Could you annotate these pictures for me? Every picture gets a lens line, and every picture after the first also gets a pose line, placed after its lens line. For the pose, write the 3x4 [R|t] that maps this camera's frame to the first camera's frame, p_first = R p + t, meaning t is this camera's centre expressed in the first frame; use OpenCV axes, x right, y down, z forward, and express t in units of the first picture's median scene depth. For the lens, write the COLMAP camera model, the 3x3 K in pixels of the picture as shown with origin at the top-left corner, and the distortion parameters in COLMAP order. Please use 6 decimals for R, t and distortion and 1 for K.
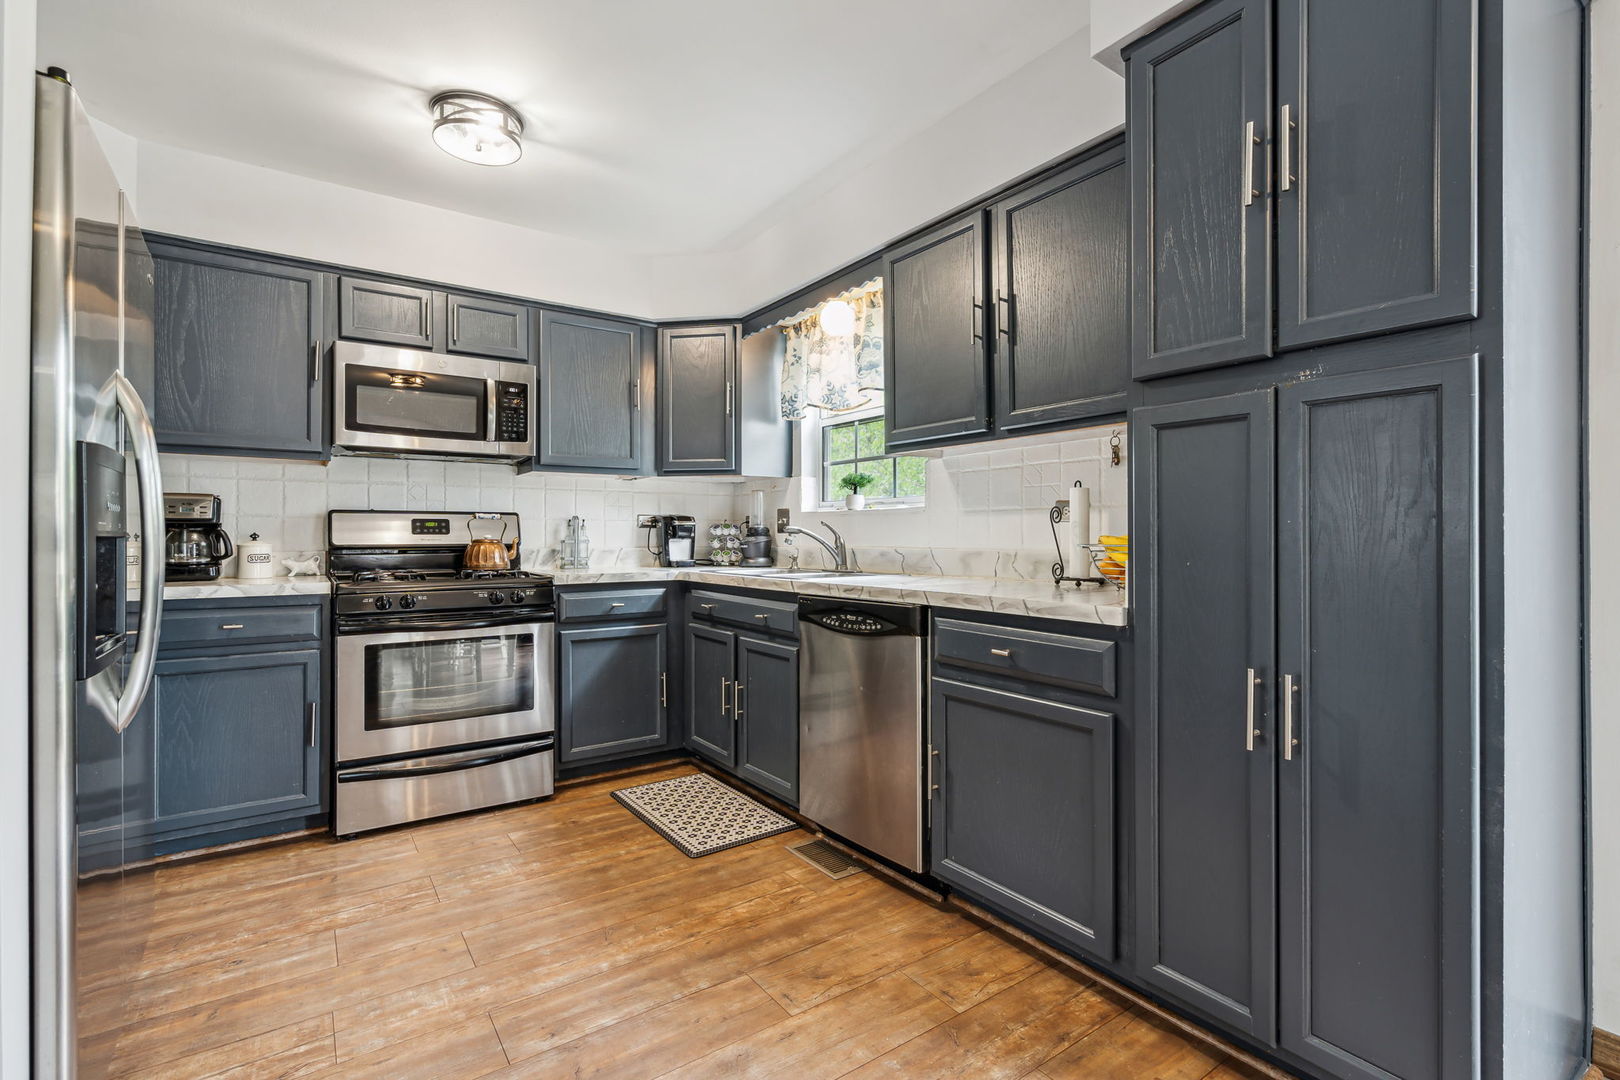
lens RADIAL K [[738.3, 0, 814.8], [0, 738.3, 536.5], [0, 0, 1]] dist [-0.007820, 0.001807]
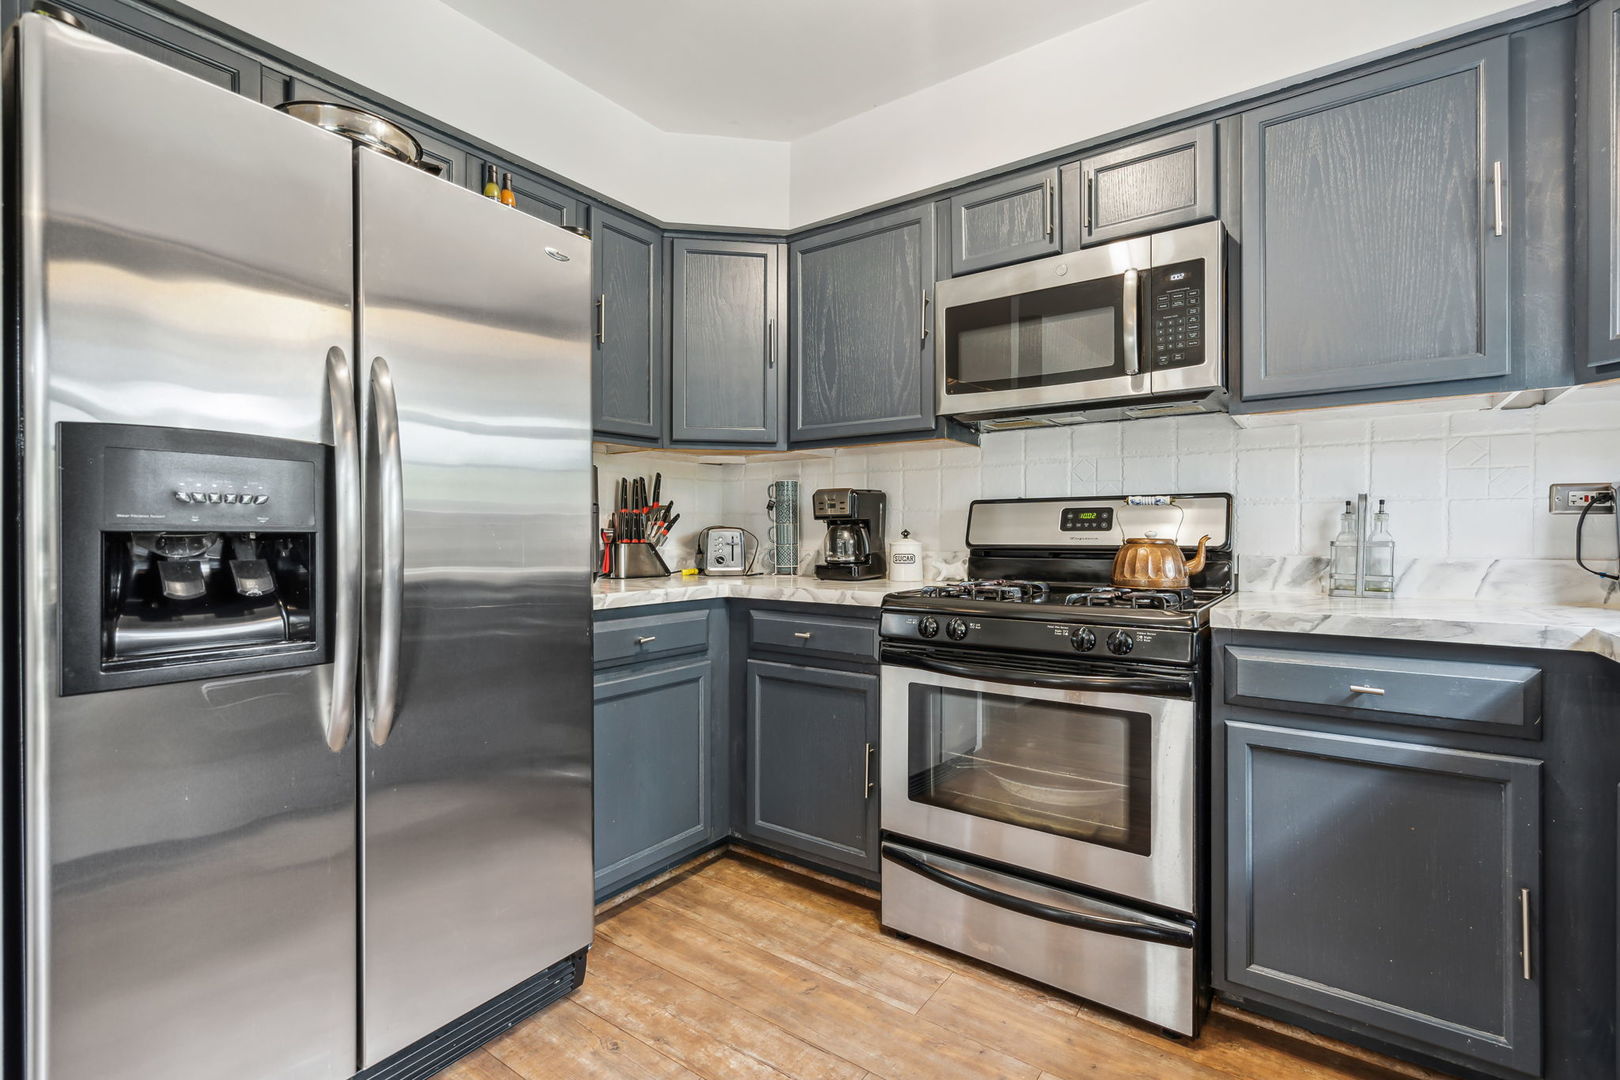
lens RADIAL K [[738.3, 0, 805.9], [0, 738.3, 536.2], [0, 0, 1]] dist [-0.007820, 0.001807]
pose [[0.321007, 0.003790, -0.947069, 0.042269], [-0.000165, 0.999992, 0.003946, -0.000565], [0.947077, -0.001110, 0.321005, 0.582697]]
